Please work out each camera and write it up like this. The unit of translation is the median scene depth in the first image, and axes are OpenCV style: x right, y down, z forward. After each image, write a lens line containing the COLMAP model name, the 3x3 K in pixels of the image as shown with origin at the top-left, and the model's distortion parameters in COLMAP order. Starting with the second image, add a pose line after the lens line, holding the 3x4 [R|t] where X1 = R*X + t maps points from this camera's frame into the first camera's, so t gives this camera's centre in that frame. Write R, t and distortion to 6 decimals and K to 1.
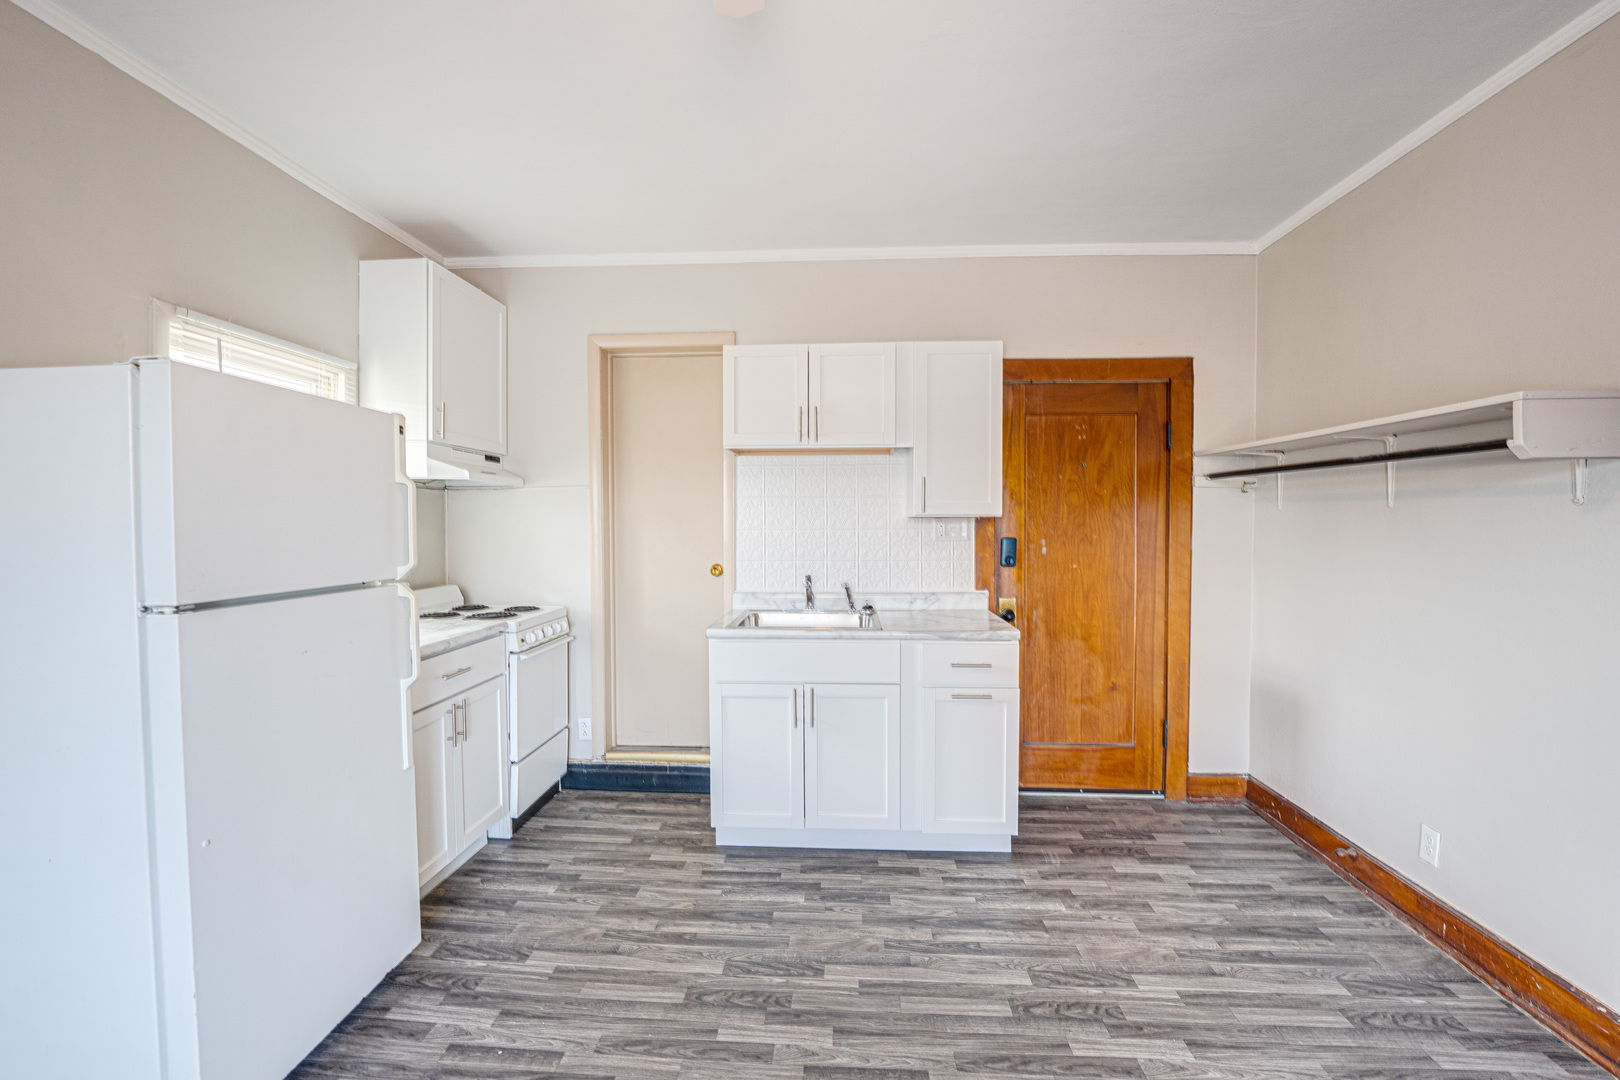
lens RADIAL K [[665.1, 0, 810.0], [0, 665.1, 540.0], [0, 0, 1]] dist [-0.013123, 0.000388]
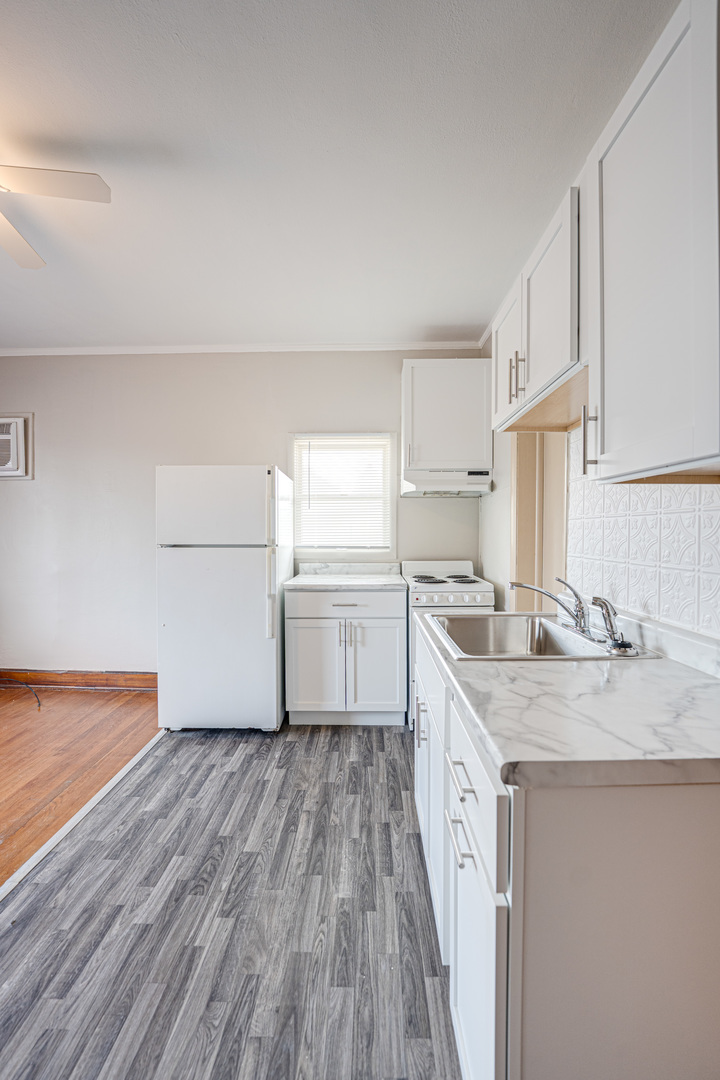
lens RADIAL K [[439.7, 0, 360.0], [0, 439.7, 540.0], [0, 0, 1]] dist [-0.037546, 0.007164]
pose [[0.053110, 0.021157, -0.998365, 0.673636], [-0.022012, 0.999557, 0.020011, 0.009084], [0.998346, 0.020913, 0.053552, 1.088163]]
